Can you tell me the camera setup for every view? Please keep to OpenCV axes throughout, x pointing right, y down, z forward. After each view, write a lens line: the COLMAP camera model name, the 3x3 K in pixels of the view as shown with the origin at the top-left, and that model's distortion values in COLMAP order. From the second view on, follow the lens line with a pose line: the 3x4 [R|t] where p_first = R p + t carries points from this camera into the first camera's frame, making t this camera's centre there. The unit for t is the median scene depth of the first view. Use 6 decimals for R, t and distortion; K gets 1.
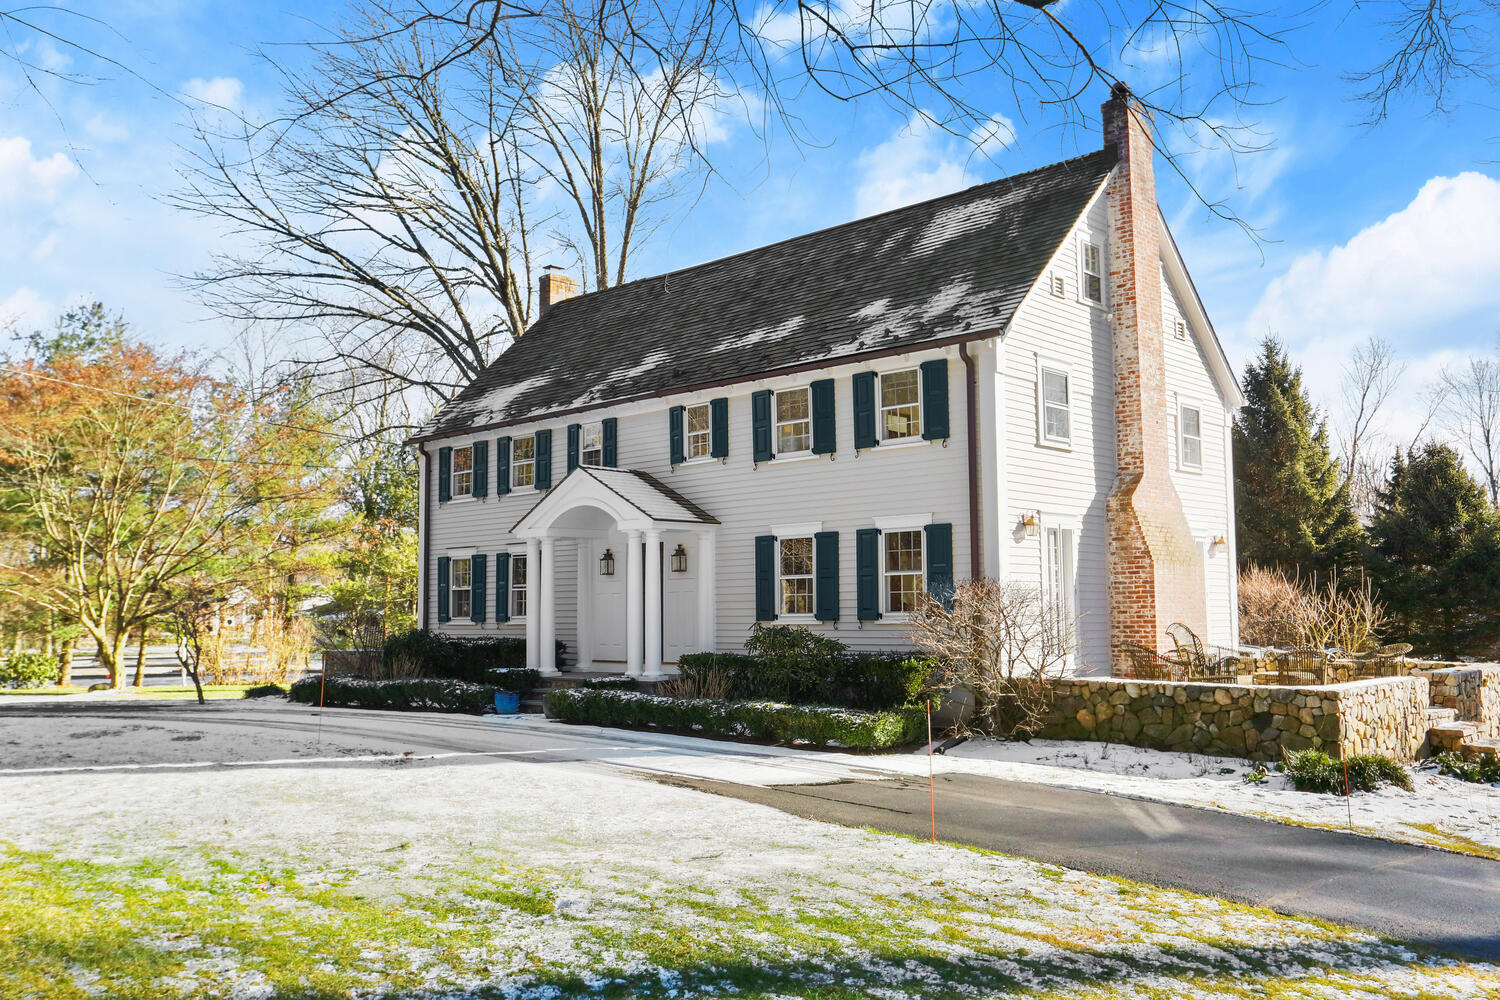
lens RADIAL K [[1209.7, 0, 750.0], [0, 1209.7, 500.0], [0, 0, 1]] dist [-0.000128, 0.001561]
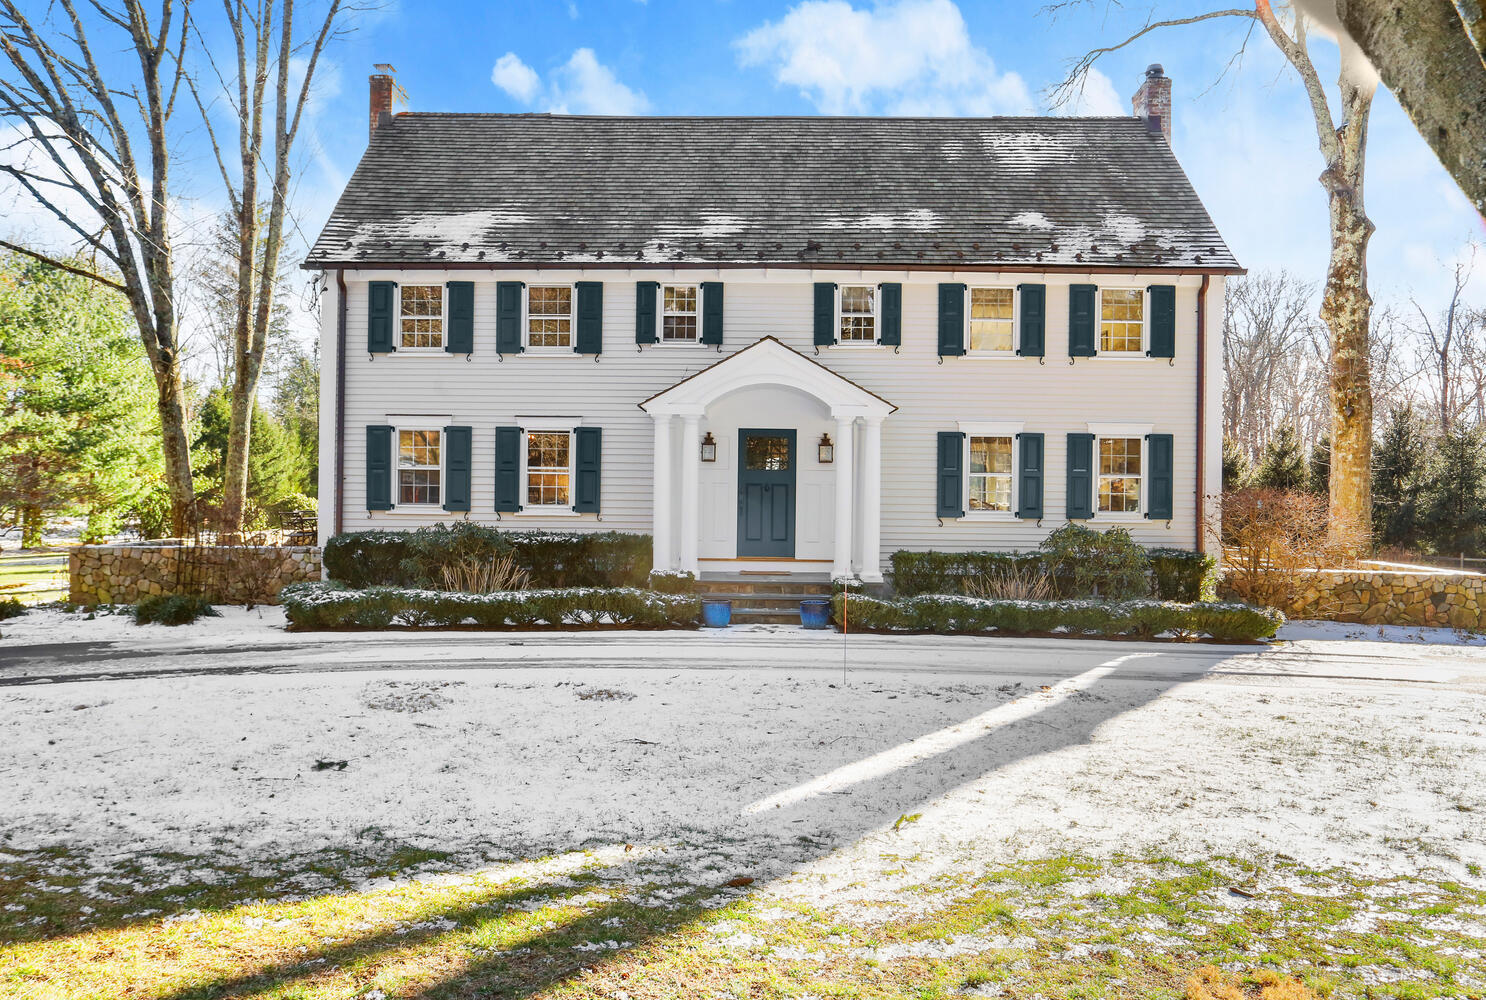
lens RADIAL K [[912.4, 0, 743.0], [0, 912.4, 500.0], [0, 0, 1]] dist [-0.032157, 0.001772]
pose [[0.754418, 0.026398, 0.655863, -0.556739], [-0.081331, 0.995250, 0.053495, 0.054721], [-0.651336, -0.093700, 0.752982, 0.507499]]
